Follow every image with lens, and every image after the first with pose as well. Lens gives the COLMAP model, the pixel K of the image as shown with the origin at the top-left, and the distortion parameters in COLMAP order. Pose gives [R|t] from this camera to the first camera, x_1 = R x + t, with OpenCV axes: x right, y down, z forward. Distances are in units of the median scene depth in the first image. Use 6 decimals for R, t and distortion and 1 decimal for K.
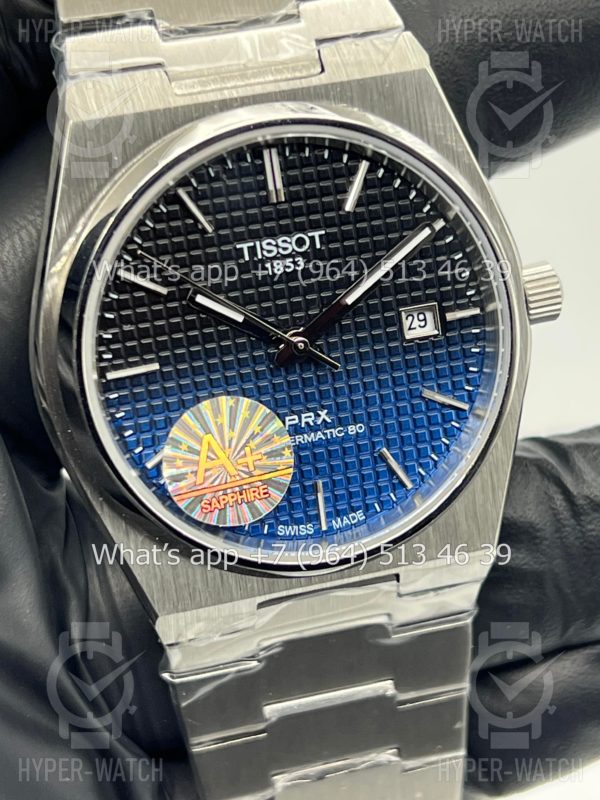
lens RADIAL K [[1850.1, 0, 288.8], [0, 1850.1, 399.7], [0, 0, 1]] dist [0.334035, 0.174312]
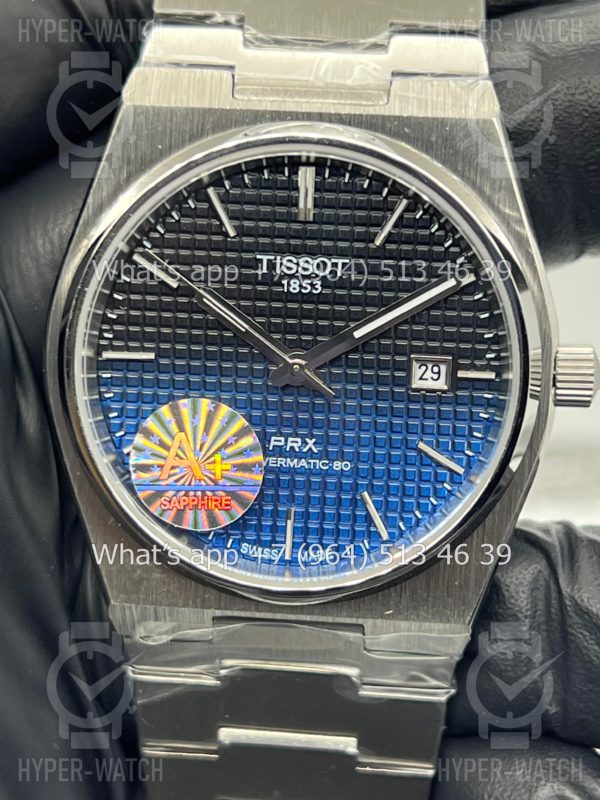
lens RADIAL K [[1850.1, 0, 288.8], [0, 1850.1, 399.7], [0, 0, 1]] dist [0.334035, 0.174312]
pose [[0.937704, 0.218512, -0.270119, 0.270992], [-0.231241, 0.972768, -0.015821, 0.003852], [0.259306, 0.077298, 0.962697, 0.052417]]
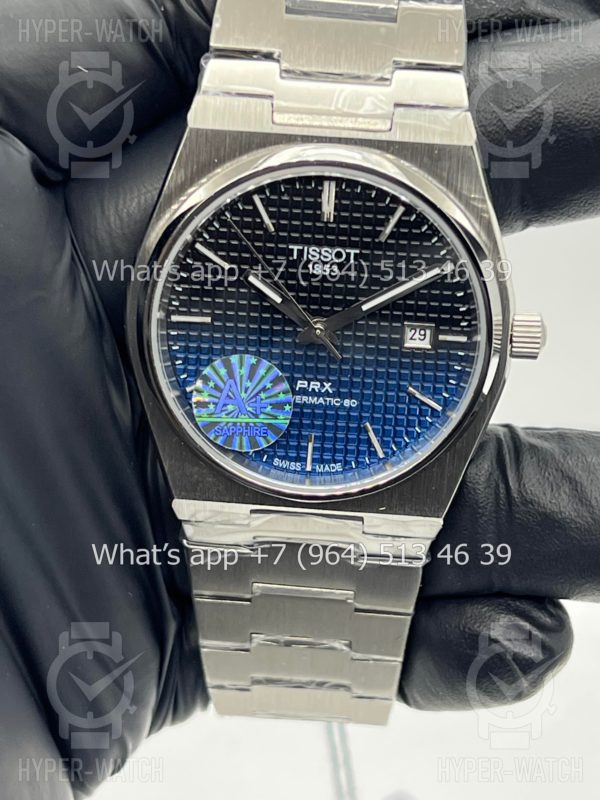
lens RADIAL K [[1850.1, 0, 288.8], [0, 1850.1, 399.7], [0, 0, 1]] dist [0.334035, 0.174312]
pose [[0.941037, 0.266425, -0.208488, 0.271272], [-0.244587, 0.961563, 0.124796, -0.140812], [0.233723, -0.066445, 0.970030, -0.276557]]
